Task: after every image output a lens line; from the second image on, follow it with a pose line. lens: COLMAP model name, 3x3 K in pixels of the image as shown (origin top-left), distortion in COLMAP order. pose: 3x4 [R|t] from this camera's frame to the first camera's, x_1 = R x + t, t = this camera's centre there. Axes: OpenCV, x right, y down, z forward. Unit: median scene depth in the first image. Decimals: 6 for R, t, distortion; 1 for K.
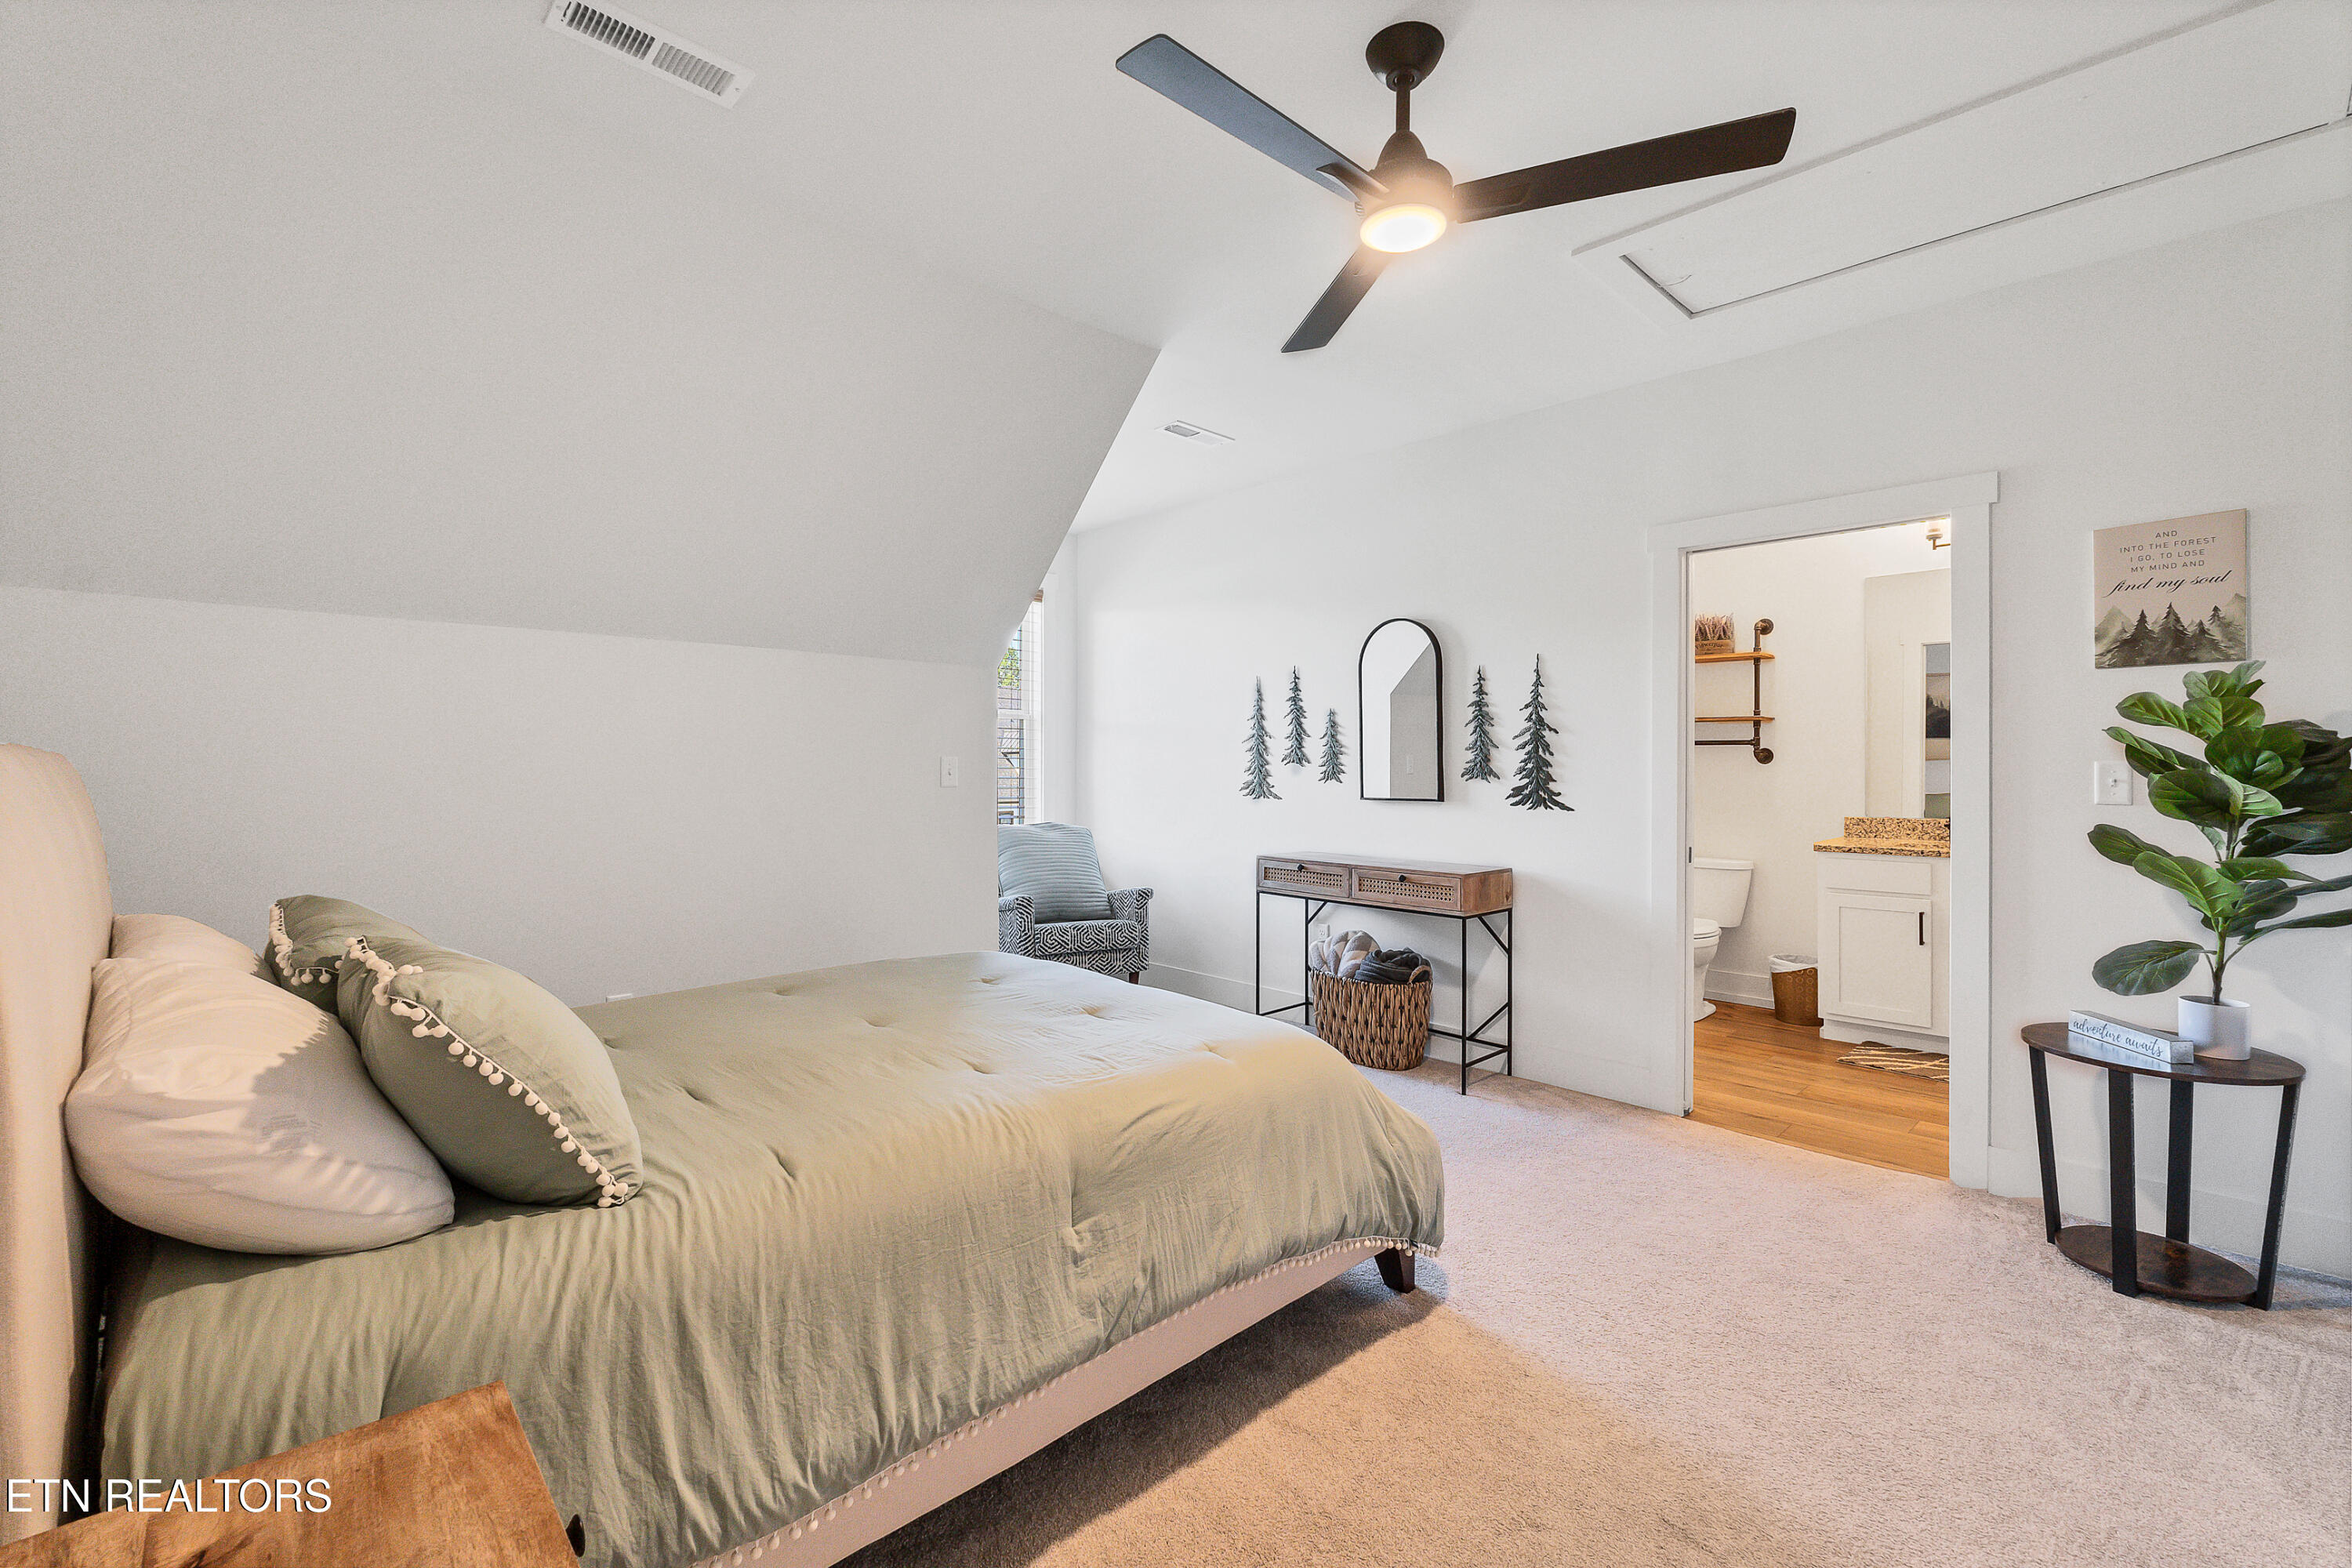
lens RADIAL K [[1026.3, 0, 1224.0], [0, 1026.3, 782.6], [0, 0, 1]] dist [0.003029, 0.000105]
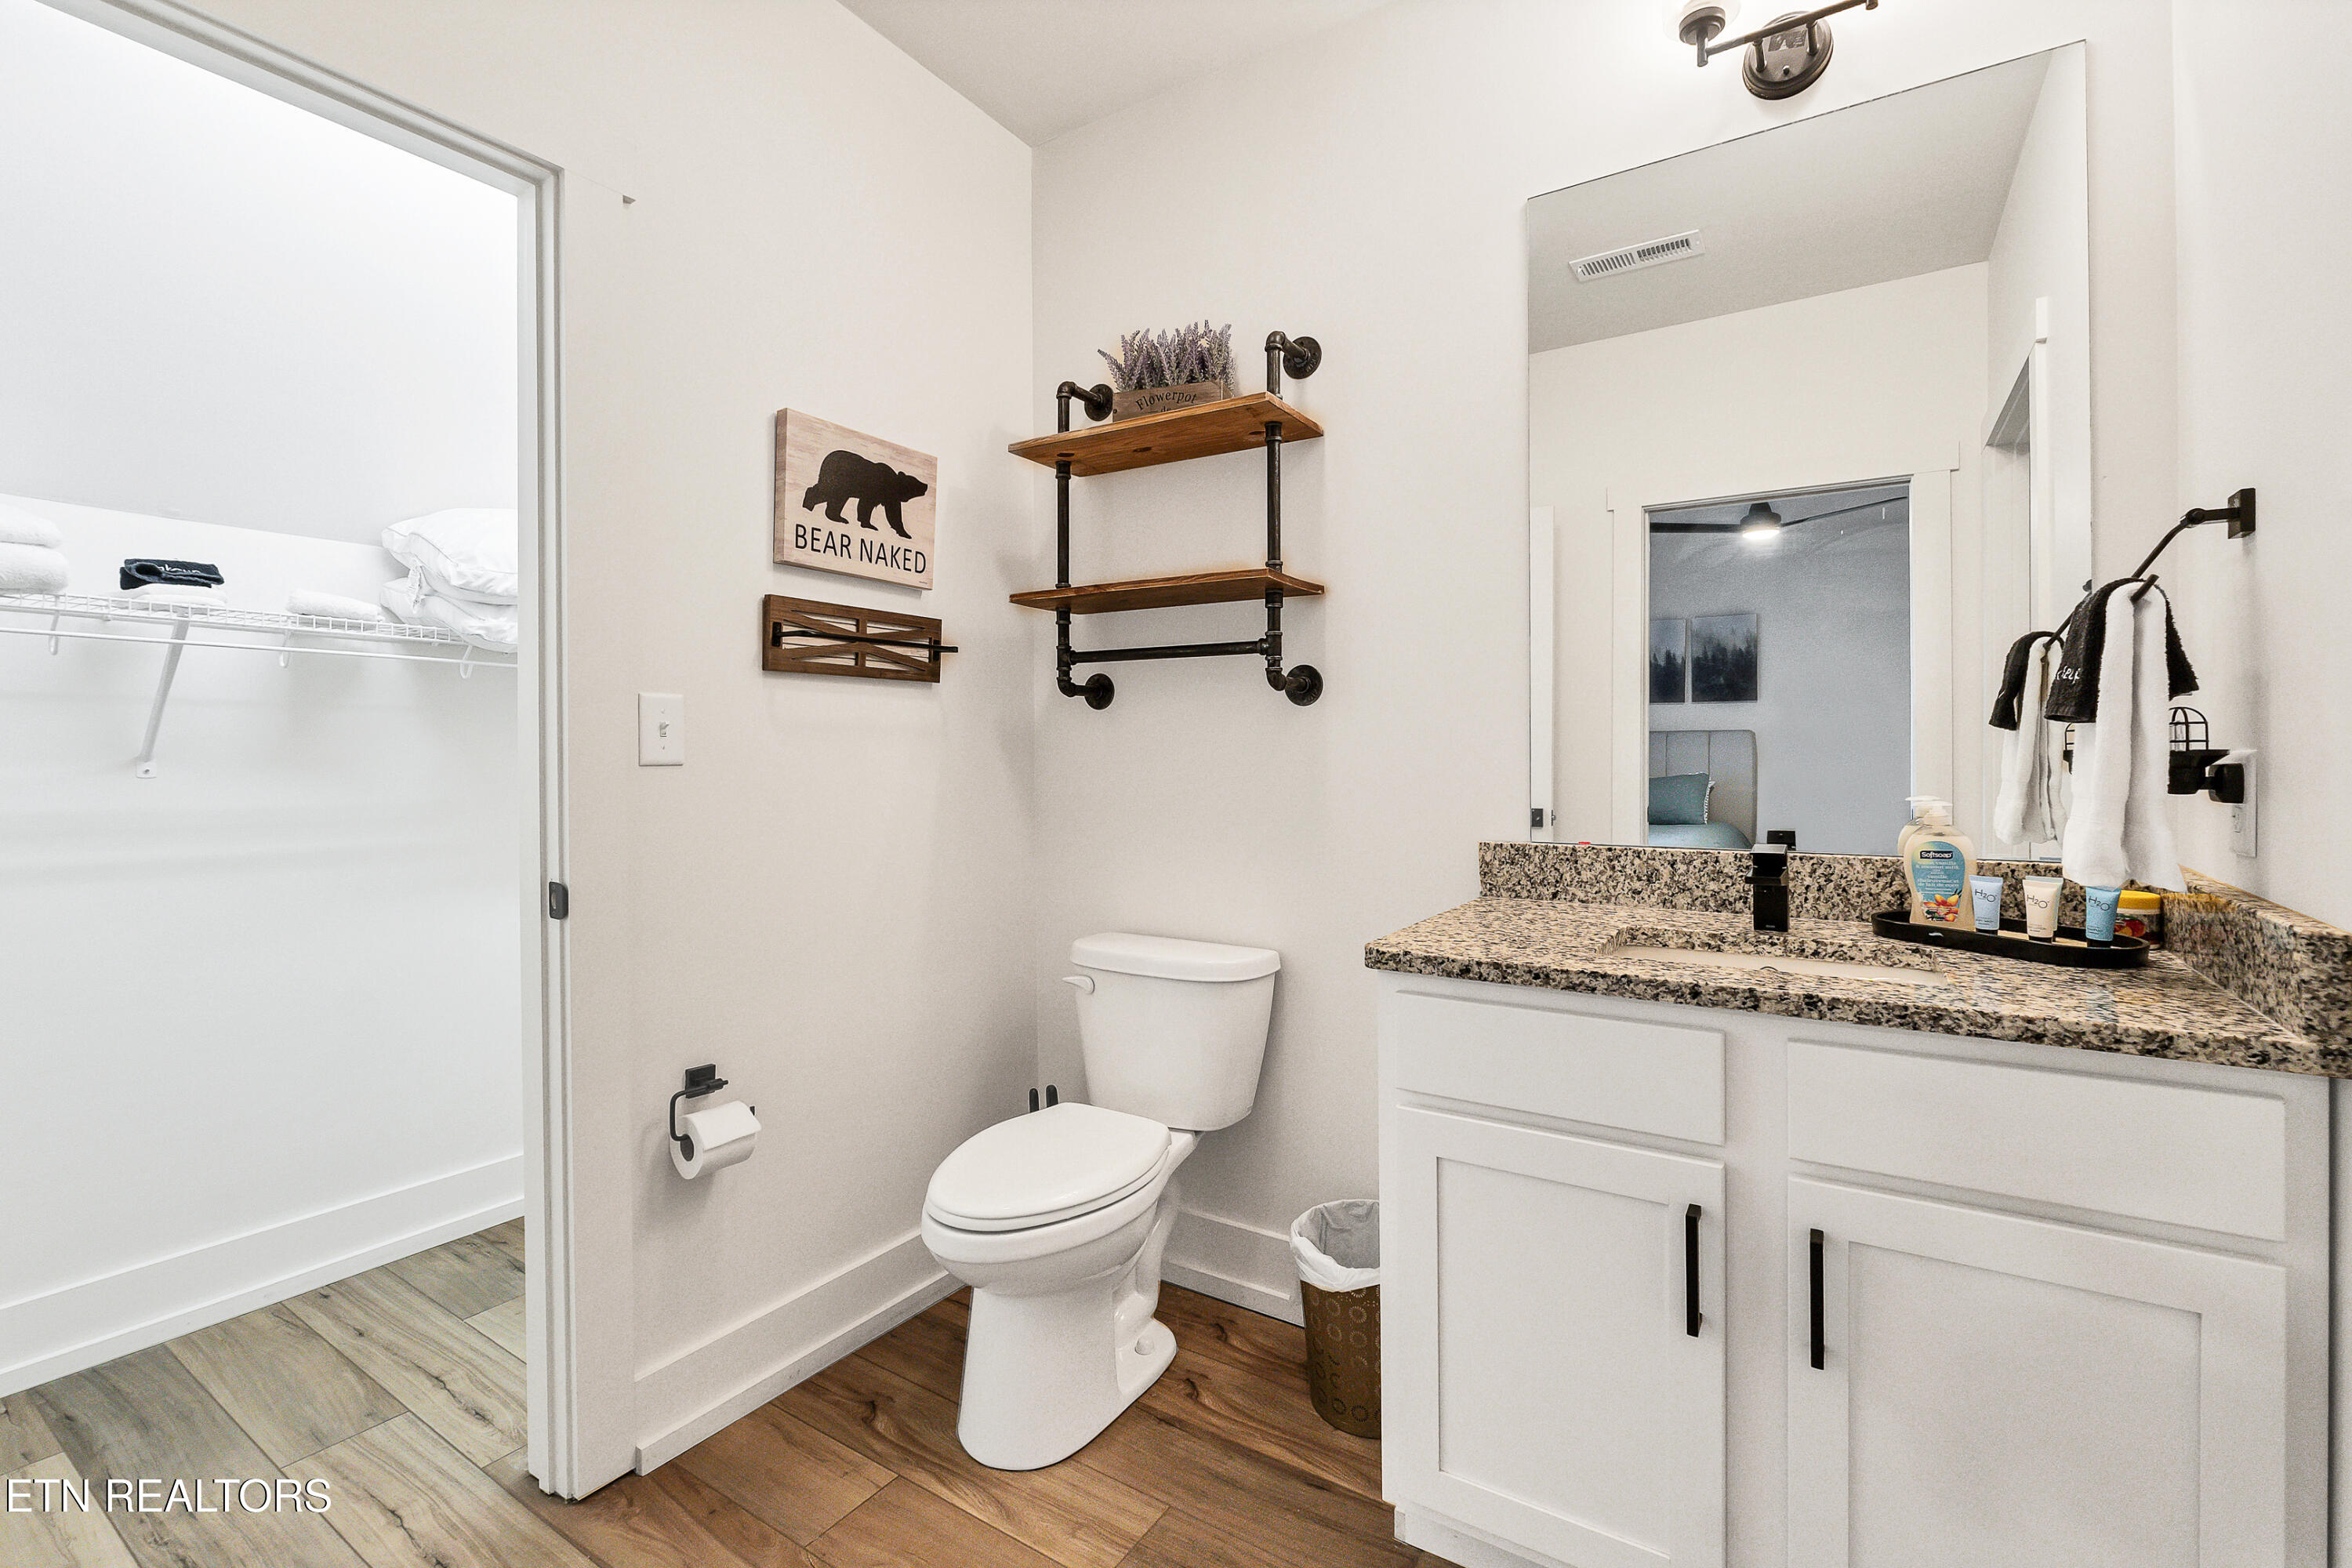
lens RADIAL K [[1026.3, 0, 1167.9], [0, 1026.3, 770.5], [0, 0, 1]] dist [0.003029, 0.000105]
pose [[0.983677, -0.004359, 0.179888, 0.411663], [0.004617, 0.999989, -0.001018, 0.006981], [-0.179882, 0.001832, 0.983687, 0.632304]]
